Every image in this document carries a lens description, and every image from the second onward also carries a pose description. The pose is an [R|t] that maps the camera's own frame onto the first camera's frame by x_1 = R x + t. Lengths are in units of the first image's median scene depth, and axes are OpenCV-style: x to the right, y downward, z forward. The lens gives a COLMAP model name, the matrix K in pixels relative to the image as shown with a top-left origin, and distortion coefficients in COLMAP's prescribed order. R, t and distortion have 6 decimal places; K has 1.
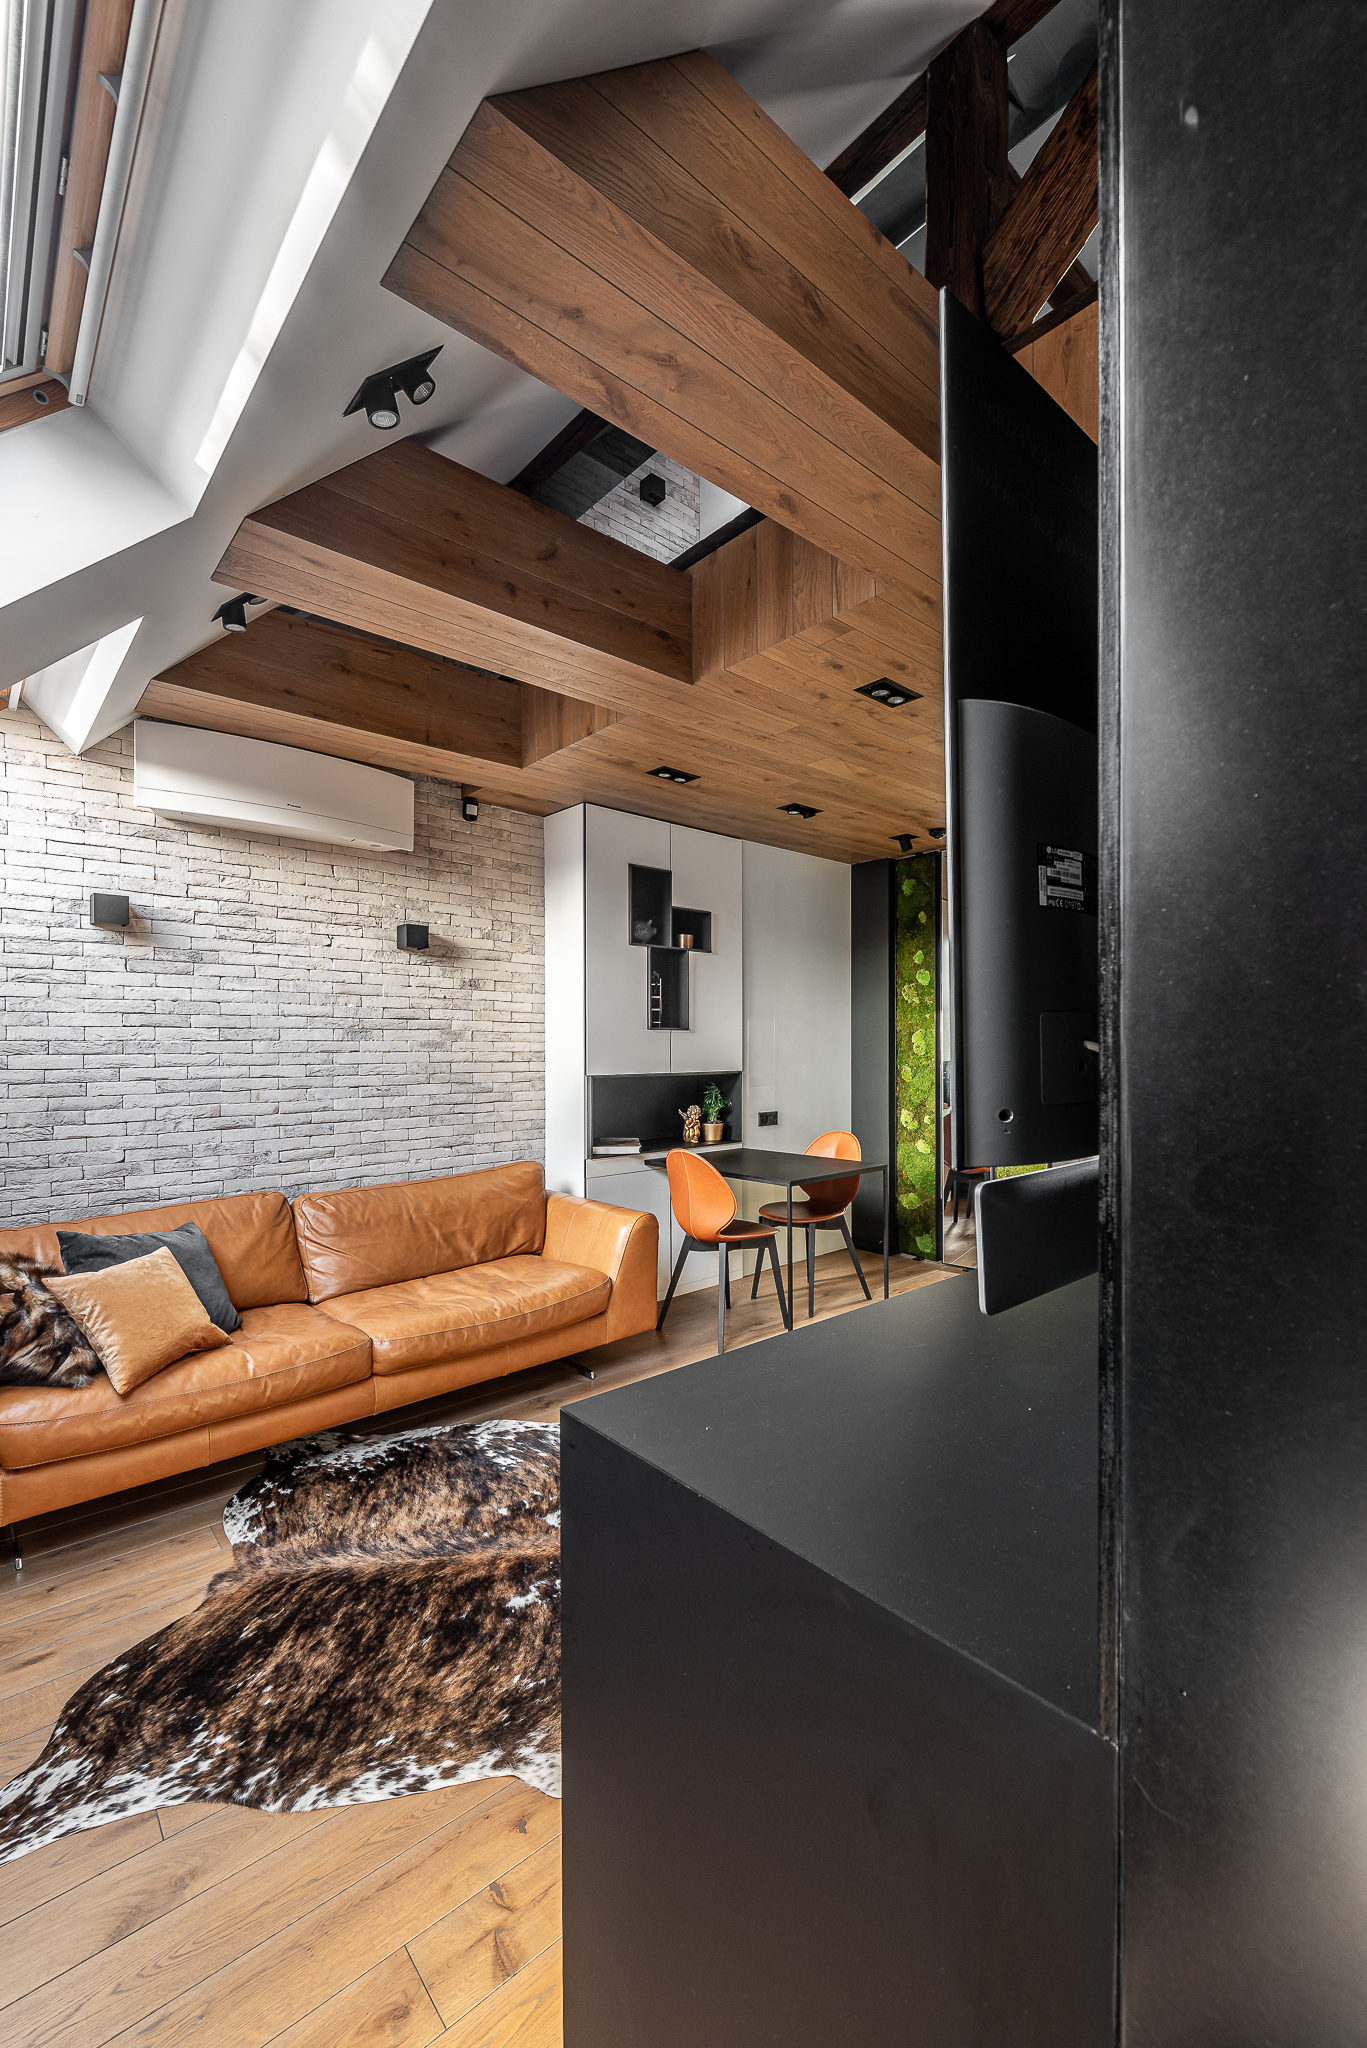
lens RADIAL K [[837.1, 0, 689.9], [0, 837.1, 1055.8], [0, 0, 1]] dist [0.000638, 0.000040]
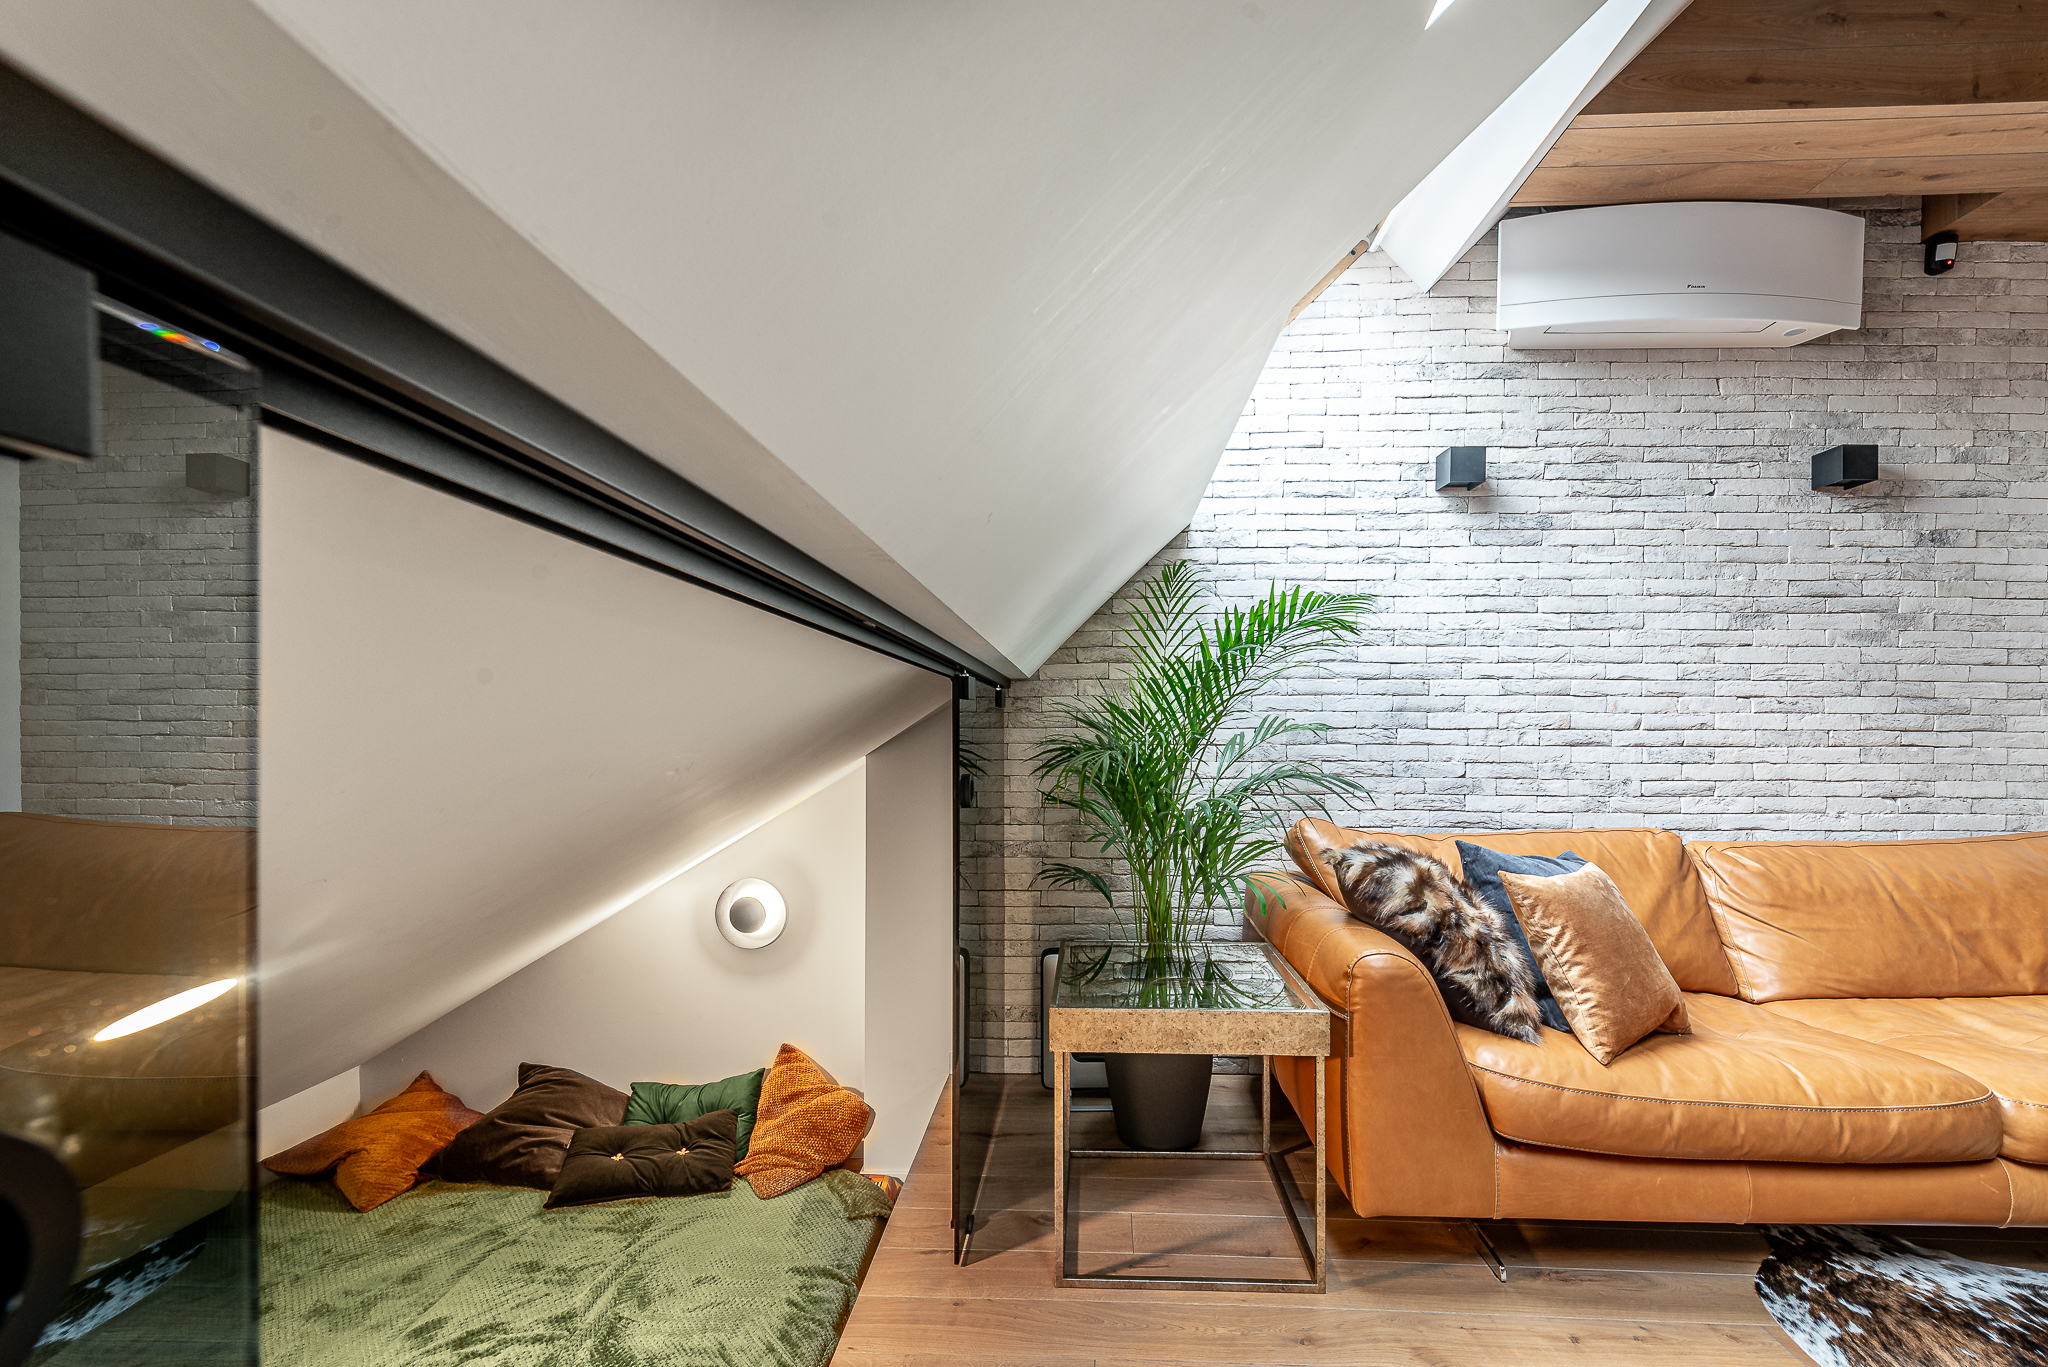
lens RADIAL K [[839.7, 0, 1025.9], [0, 839.7, 730.5], [0, 0, 1]] dist [0.001410, -0.000040]
pose [[0.696254, -0.003699, -0.717786, -0.337485], [-0.006523, 0.999913, -0.011480, 0.081821], [0.717766, 0.012675, 0.696169, 0.100726]]
